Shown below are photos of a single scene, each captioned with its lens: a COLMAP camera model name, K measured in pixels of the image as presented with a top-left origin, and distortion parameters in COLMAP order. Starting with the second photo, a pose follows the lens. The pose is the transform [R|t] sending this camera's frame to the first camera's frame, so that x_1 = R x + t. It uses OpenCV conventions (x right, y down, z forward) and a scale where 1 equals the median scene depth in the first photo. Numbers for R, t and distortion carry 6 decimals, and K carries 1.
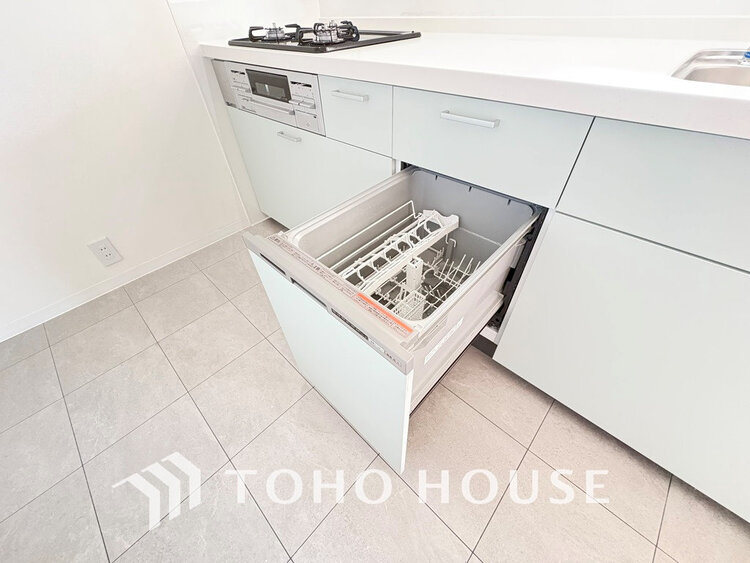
lens RADIAL K [[298.6, 0, 374.5], [0, 298.6, 280.8], [0, 0, 1]] dist [-0.002894, -0.000088]
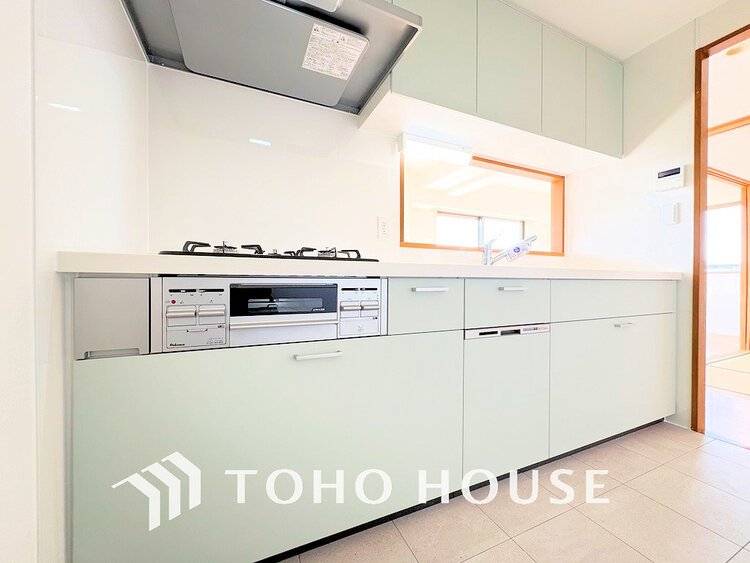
lens RADIAL K [[298.6, 0, 375.6], [0, 298.6, 281.9], [0, 0, 1]] dist [-0.002894, -0.000088]
pose [[0.368631, 0.034603, 0.928931, -0.989627], [0.619390, 0.736010, -0.273211, -0.360632], [-0.693157, 0.676086, 0.249884, 0.658131]]
